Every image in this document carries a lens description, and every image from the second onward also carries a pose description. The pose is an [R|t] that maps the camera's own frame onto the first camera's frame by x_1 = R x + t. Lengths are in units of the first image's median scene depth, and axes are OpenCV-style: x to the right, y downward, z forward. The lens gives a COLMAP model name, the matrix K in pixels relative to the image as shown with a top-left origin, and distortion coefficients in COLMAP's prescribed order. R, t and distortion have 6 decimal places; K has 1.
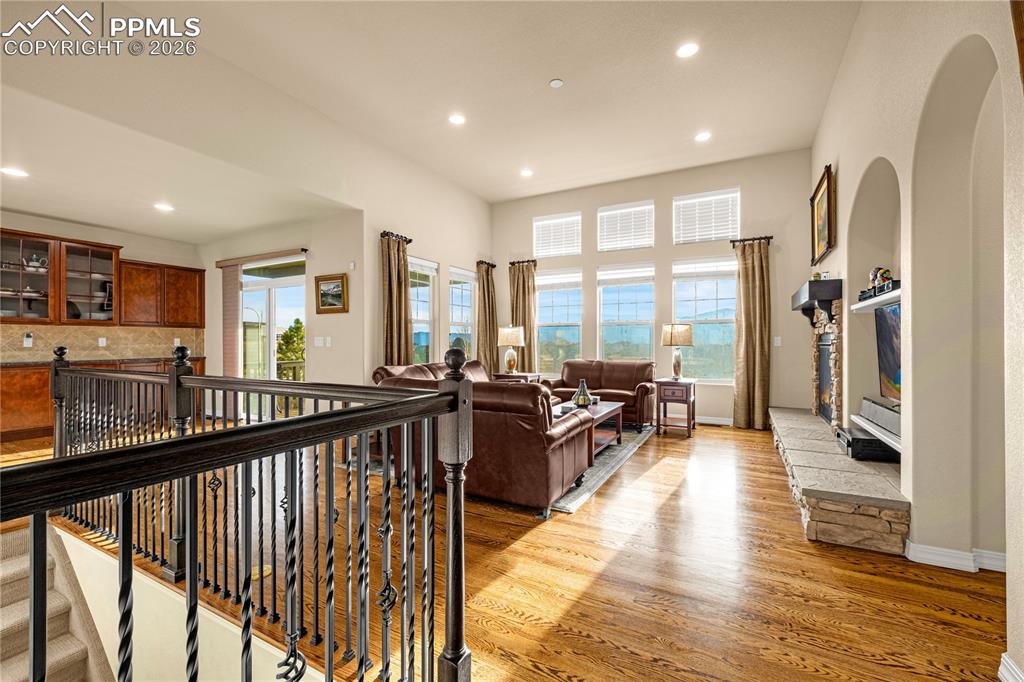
lens RADIAL K [[432.3, 0, 547.1], [0, 432.3, 339.0], [0, 0, 1]] dist [-0.002361, -0.000155]
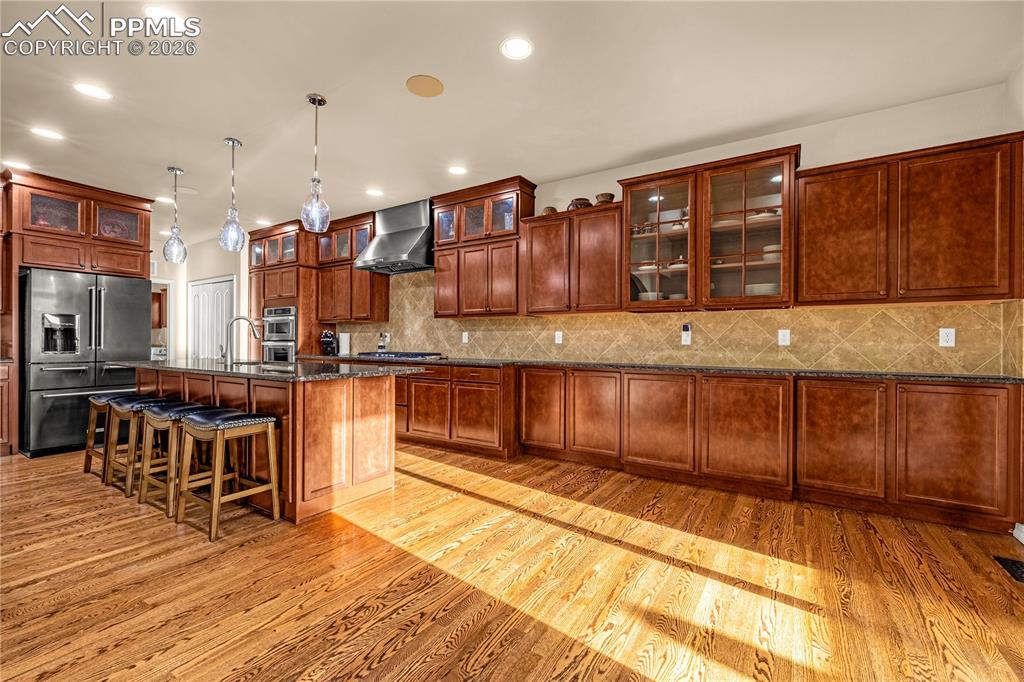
lens RADIAL K [[434.1, 0, 512.0], [0, 434.1, 341.0], [0, 0, 1]] dist [0.000925, 0.000192]
pose [[-0.152093, -0.001812, -0.988364, -0.483335], [0.000736, 0.999998, -0.001947, 0.013987], [0.988366, -0.001024, -0.152092, 0.820104]]
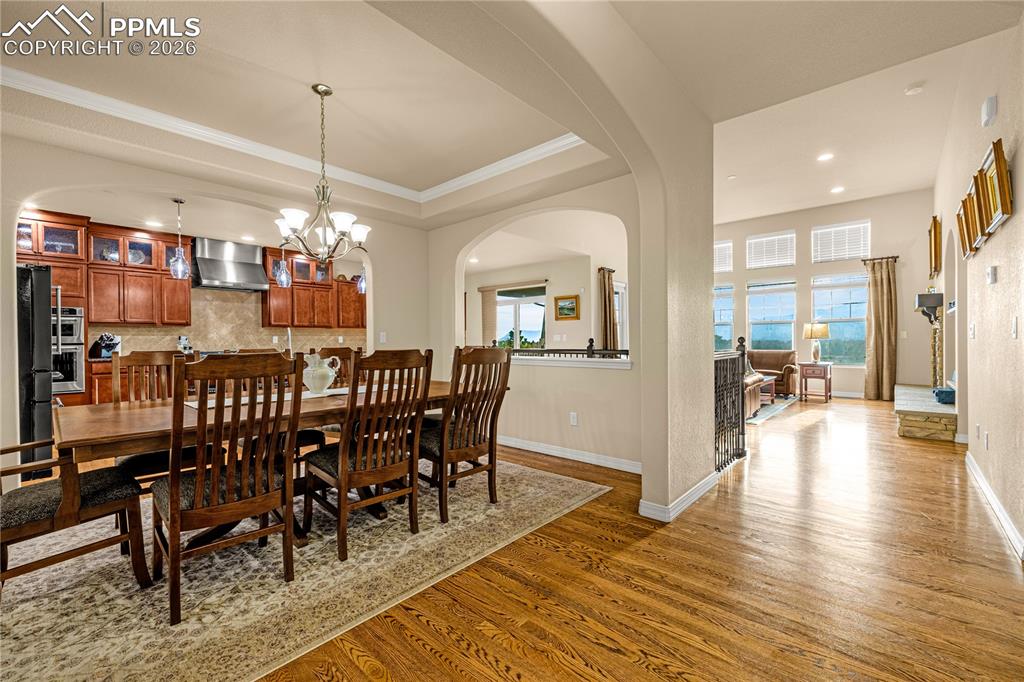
lens RADIAL K [[447.8, 0, 512.0], [0, 447.8, 341.0], [0, 0, 1]] dist [-0.001759, -0.000077]
pose [[0.958438, -0.005697, -0.285243, -0.220853], [0.008207, 0.999937, 0.007603, 0.003544], [0.285182, -0.009628, 0.958425, -0.642958]]
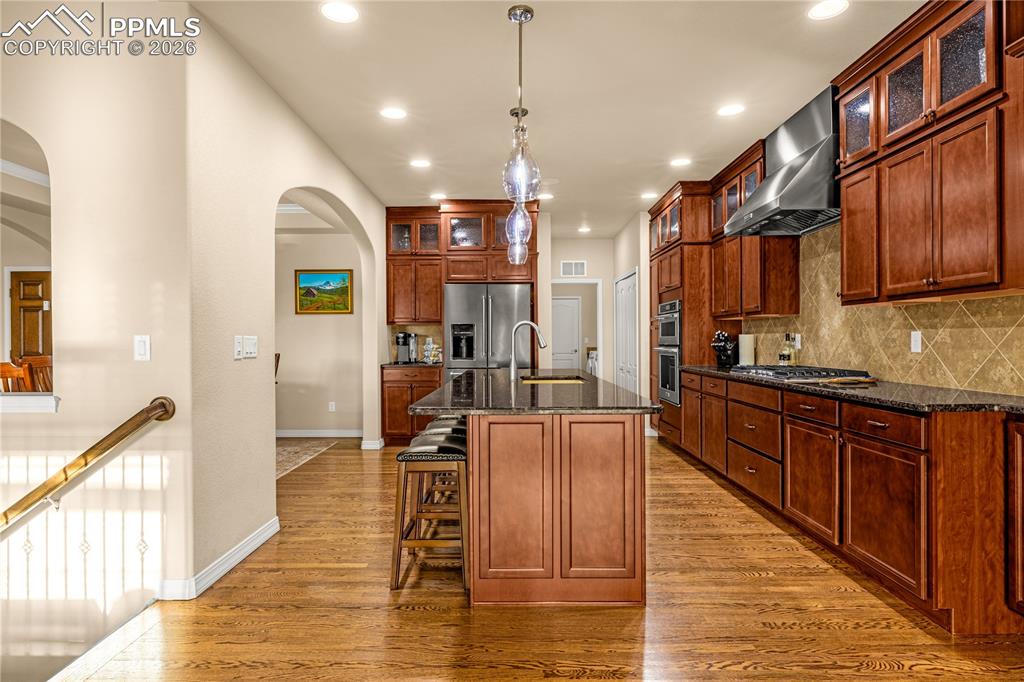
lens RADIAL K [[560.4, 0, 512.0], [0, 560.4, 341.0], [0, 0, 1]] dist [-0.001798, -0.000299]
pose [[-0.914166, 0.006648, -0.405285, -0.775969], [0.008496, 0.999960, -0.002761, 0.001515], [0.405251, -0.005967, -0.914186, 0.945107]]
